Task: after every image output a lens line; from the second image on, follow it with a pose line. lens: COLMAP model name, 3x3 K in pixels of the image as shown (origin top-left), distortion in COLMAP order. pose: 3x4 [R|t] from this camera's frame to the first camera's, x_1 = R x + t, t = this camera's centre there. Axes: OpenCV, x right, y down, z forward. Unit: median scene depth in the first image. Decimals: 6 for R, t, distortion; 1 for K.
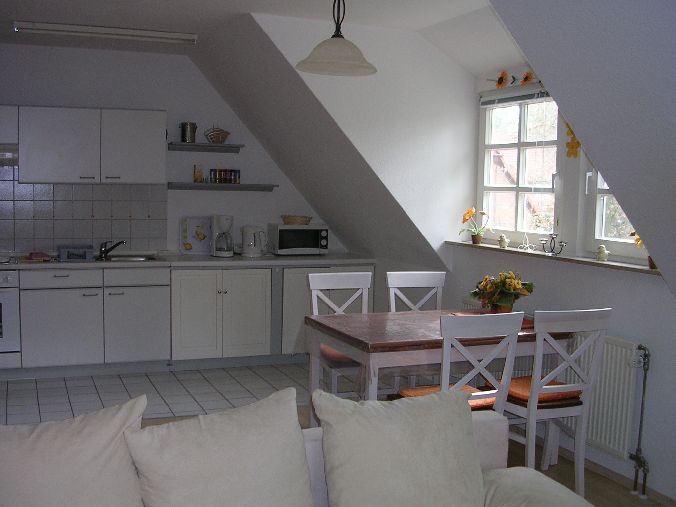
lens RADIAL K [[781.4, 0, 337.8], [0, 781.4, 269.6], [0, 0, 1]] dist [-0.156640, 0.056401]
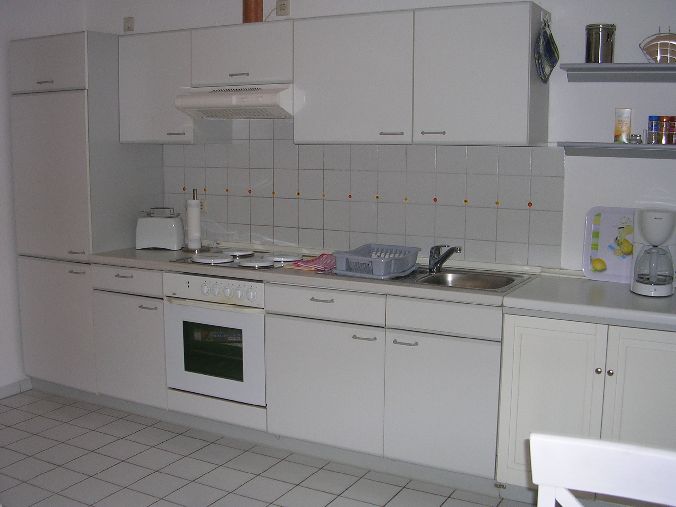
lens RADIAL K [[781.4, 0, 337.8], [0, 781.4, 269.6], [0, 0, 1]] dist [-0.156640, 0.056401]
pose [[0.624291, 0.106980, -0.773832, 0.108819], [-0.074542, 0.994217, 0.077310, -0.059308], [0.777627, 0.009419, 0.628655, 0.593009]]
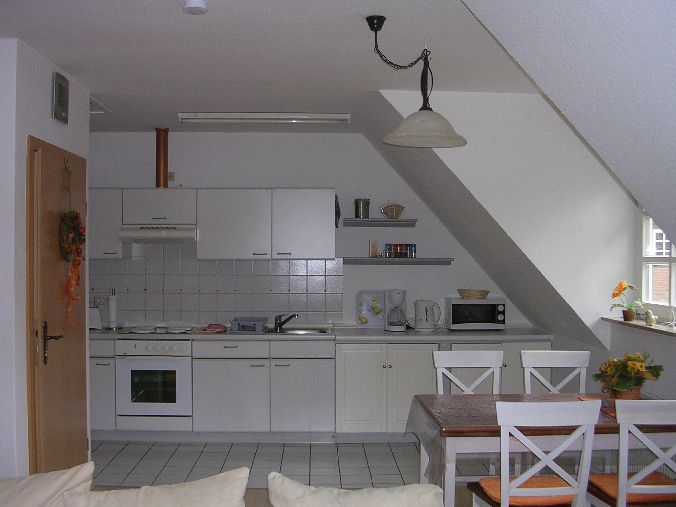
lens RADIAL K [[781.4, 0, 337.8], [0, 781.4, 269.6], [0, 0, 1]] dist [-0.156640, 0.056401]
pose [[0.934392, -0.011905, -0.356047, 0.153564], [-0.021170, 0.995820, -0.088854, -0.005155], [0.355616, 0.090562, 0.930234, 0.039409]]
